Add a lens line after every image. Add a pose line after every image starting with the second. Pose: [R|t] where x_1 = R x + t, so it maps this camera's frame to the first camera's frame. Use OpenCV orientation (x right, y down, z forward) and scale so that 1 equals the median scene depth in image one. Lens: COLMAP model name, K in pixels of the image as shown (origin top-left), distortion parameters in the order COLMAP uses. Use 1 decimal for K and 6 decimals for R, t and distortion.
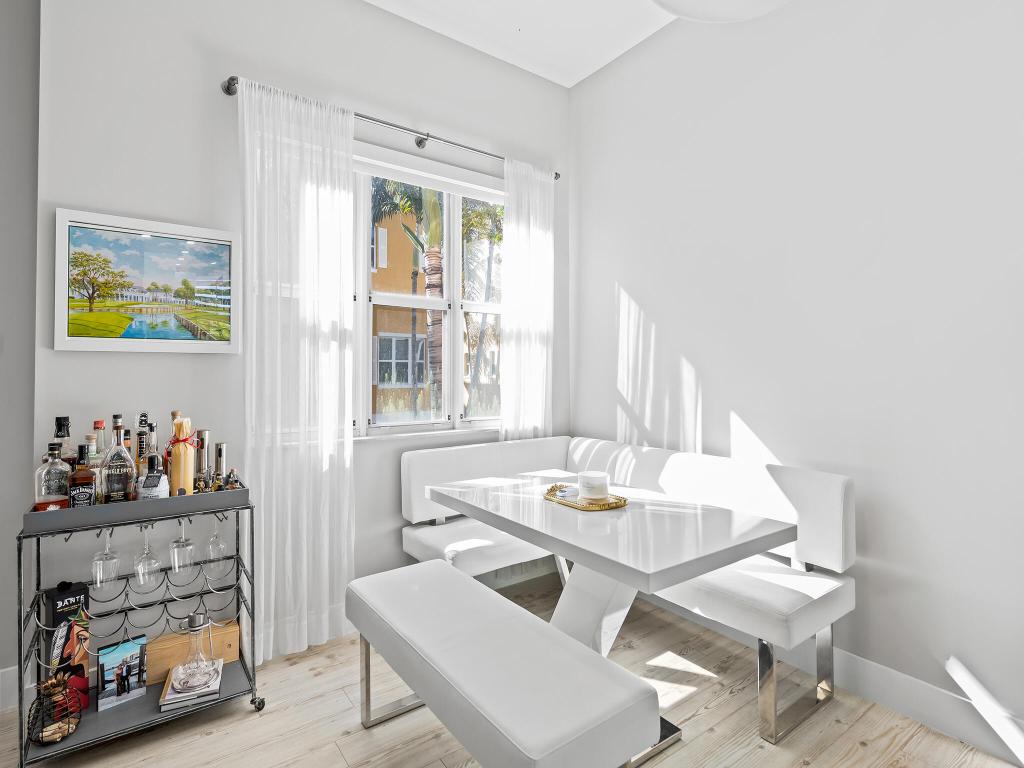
lens RADIAL K [[520.8, 0, 507.2], [0, 520.8, 361.5], [0, 0, 1]] dist [0.000020, -0.000112]
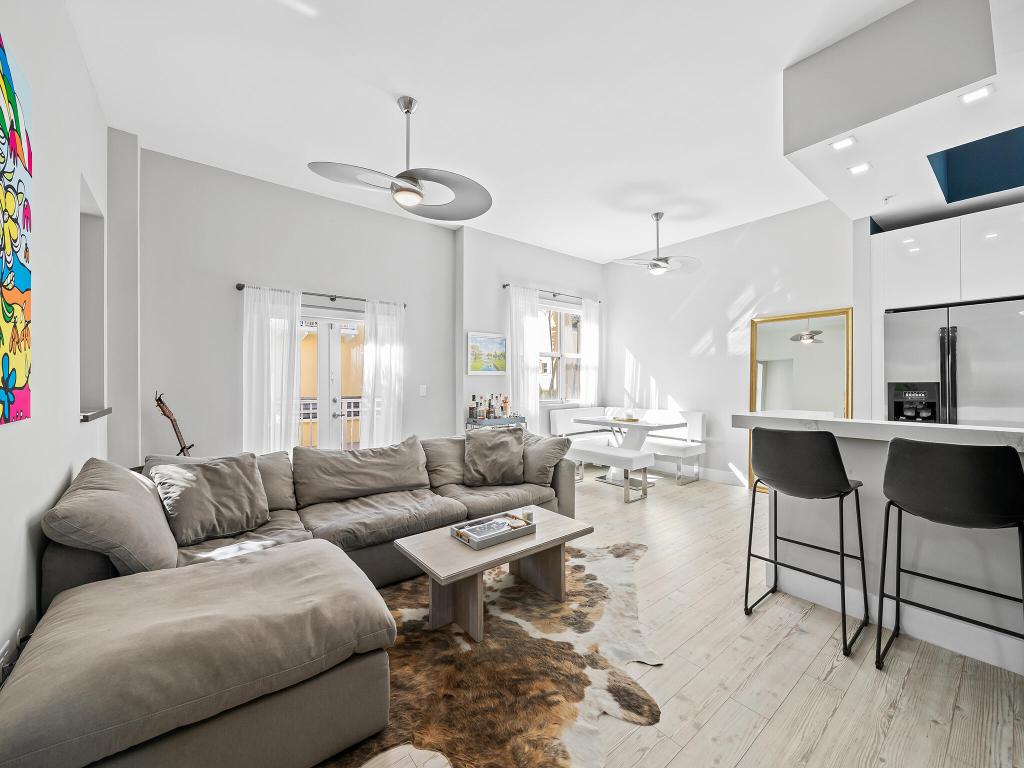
lens RADIAL K [[405.8, 0, 513.9], [0, 405.8, 381.1], [0, 0, 1]] dist [-0.000493, -0.000010]
pose [[0.998569, -0.002721, 0.053406, -0.612028], [0.001749, 0.999832, 0.018237, -0.025151], [-0.053447, -0.018118, 0.998406, -1.348744]]
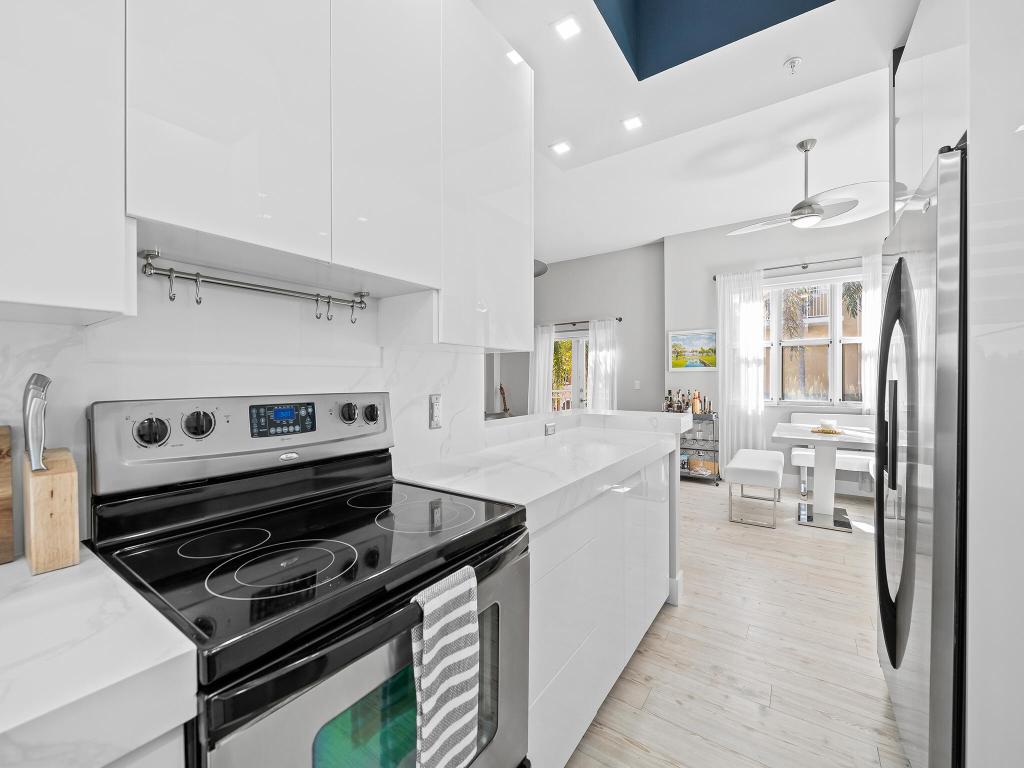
lens RADIAL K [[424.3, 0, 514.9], [0, 424.3, 381.3], [0, 0, 1]] dist [0.000743, 0.000067]
pose [[0.331190, 0.004767, -0.943552, 1.326062], [0.025238, 0.999585, 0.013909, -0.018725], [0.943227, -0.028420, 0.330932, -0.841500]]
